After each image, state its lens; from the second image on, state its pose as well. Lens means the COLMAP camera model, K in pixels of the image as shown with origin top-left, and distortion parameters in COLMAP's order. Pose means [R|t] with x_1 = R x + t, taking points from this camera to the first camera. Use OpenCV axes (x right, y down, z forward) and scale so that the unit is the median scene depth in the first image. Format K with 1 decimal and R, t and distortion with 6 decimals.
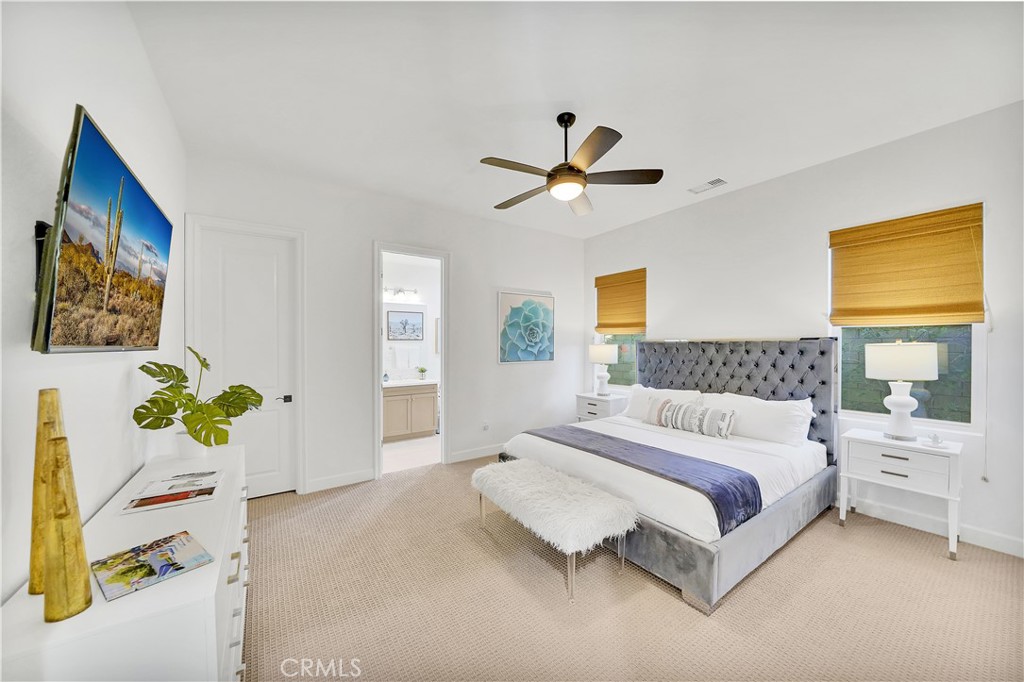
lens RADIAL K [[363.1, 0, 512.0], [0, 363.1, 341.0], [0, 0, 1]] dist [-0.000736, -0.000075]
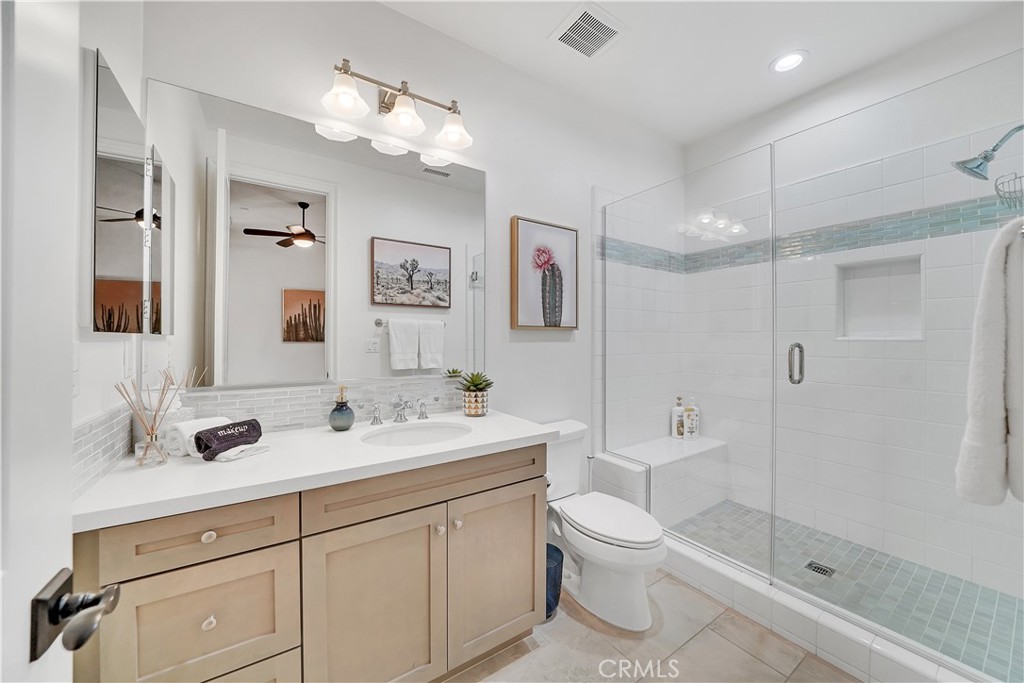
lens RADIAL K [[363.1, 0, 512.0], [0, 363.1, 341.5], [0, 0, 1]] dist [-0.000736, -0.000075]
pose [[0.999968, 0.005665, -0.005704, -0.170123], [-0.005592, 0.999903, 0.012723, 0.034217], [0.005775, -0.012691, 0.999903, 0.560180]]
